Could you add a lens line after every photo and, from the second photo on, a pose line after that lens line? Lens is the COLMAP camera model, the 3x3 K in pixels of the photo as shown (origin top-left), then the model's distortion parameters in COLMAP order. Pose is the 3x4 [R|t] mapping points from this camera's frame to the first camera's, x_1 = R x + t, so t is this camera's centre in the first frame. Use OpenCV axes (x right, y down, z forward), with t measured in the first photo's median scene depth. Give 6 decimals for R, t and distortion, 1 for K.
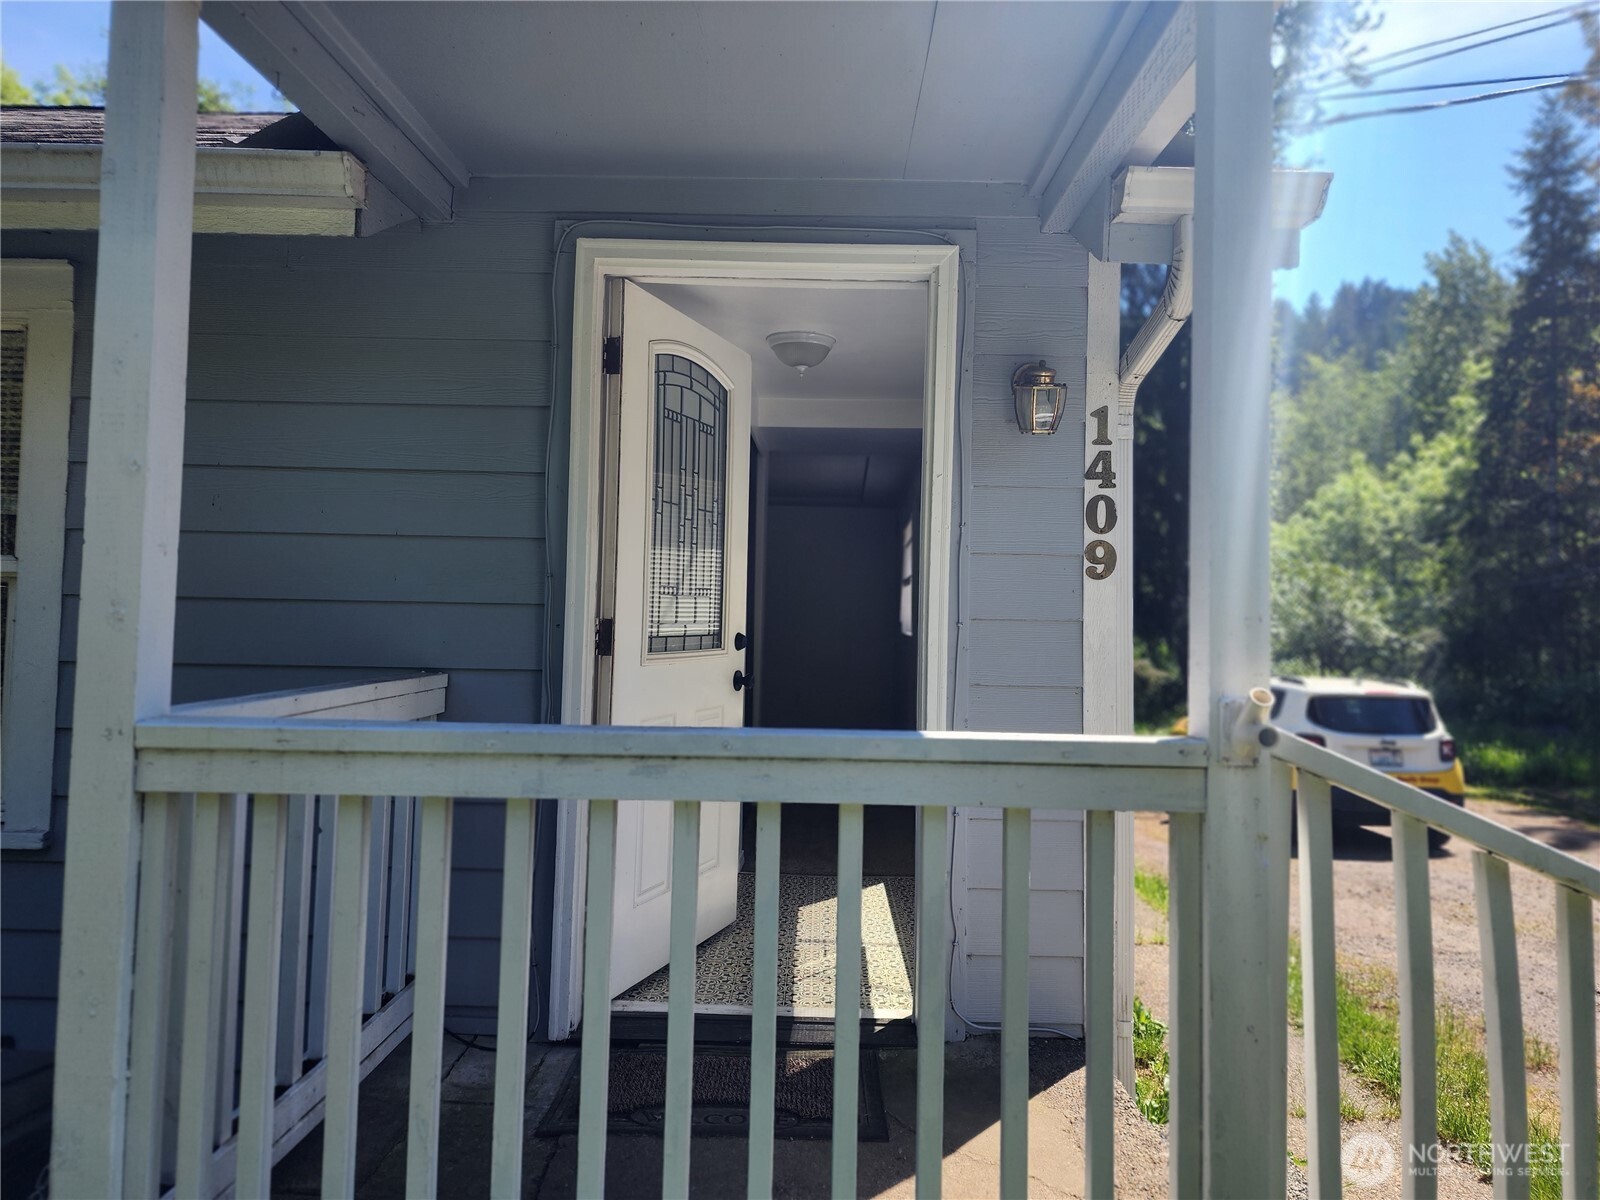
lens RADIAL K [[1075.7, 0, 801.7], [0, 1075.7, 595.8], [0, 0, 1]] dist [0.039862, -0.038909]
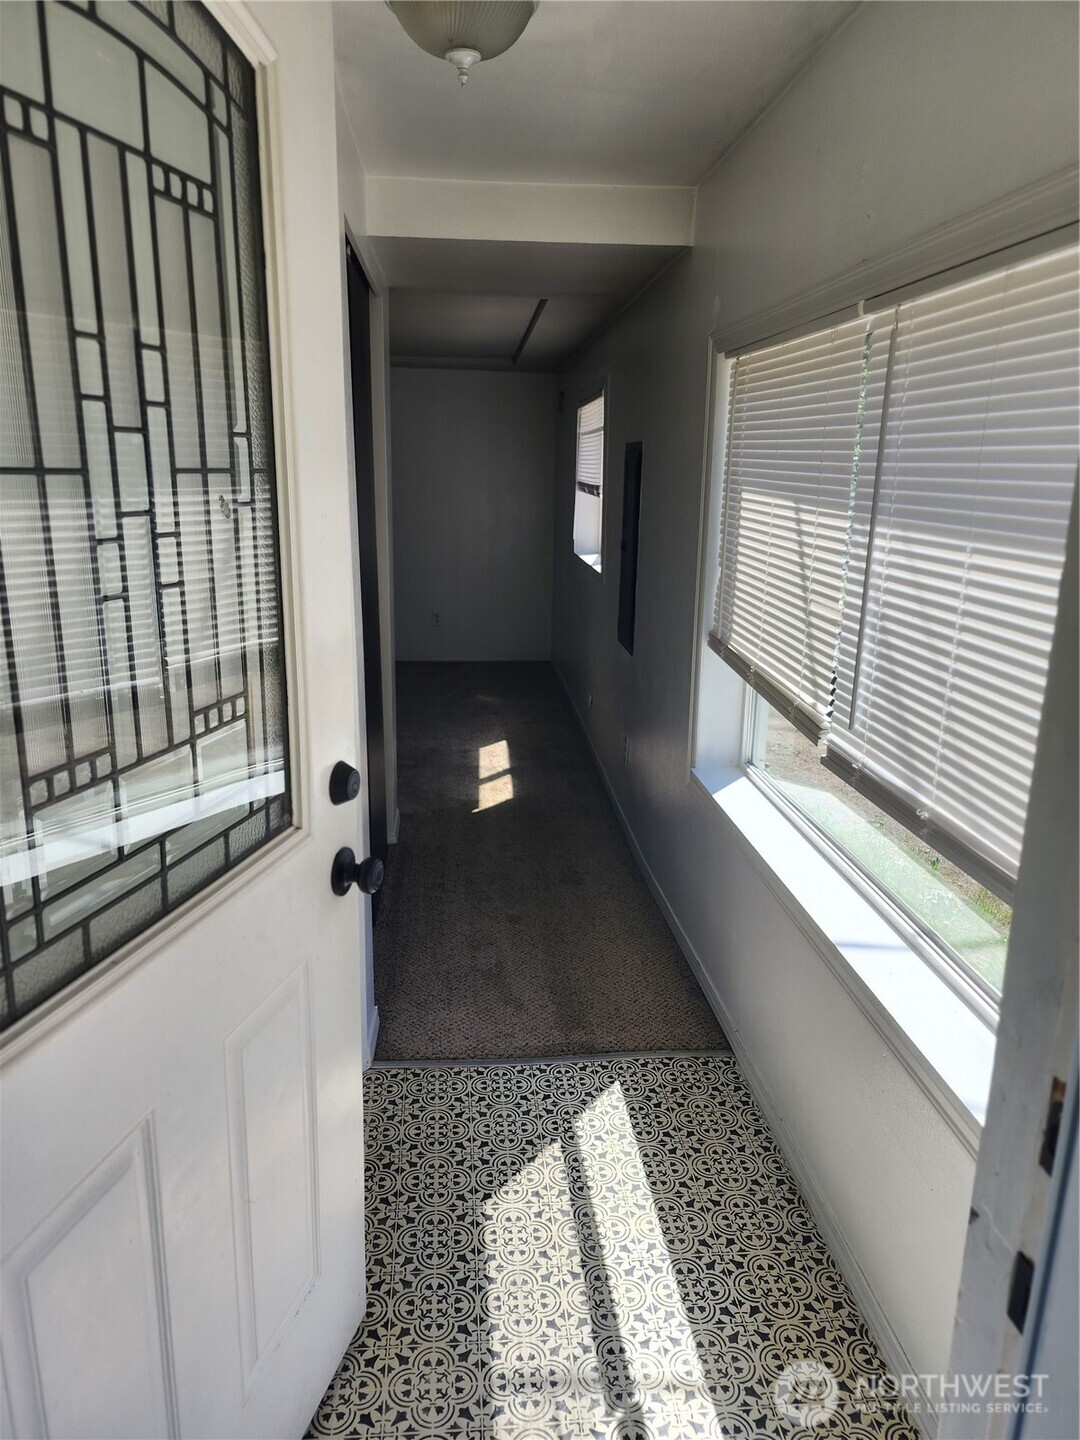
lens RADIAL K [[968.1, 0, 538.6], [0, 968.1, 714.3], [0, 0, 1]] dist [0.039862, -0.038909]
pose [[0.994398, -0.038638, 0.098385, -0.020716], [0.010730, 0.962884, 0.269701, -0.082785], [-0.105154, -0.267135, 0.957905, 0.662069]]
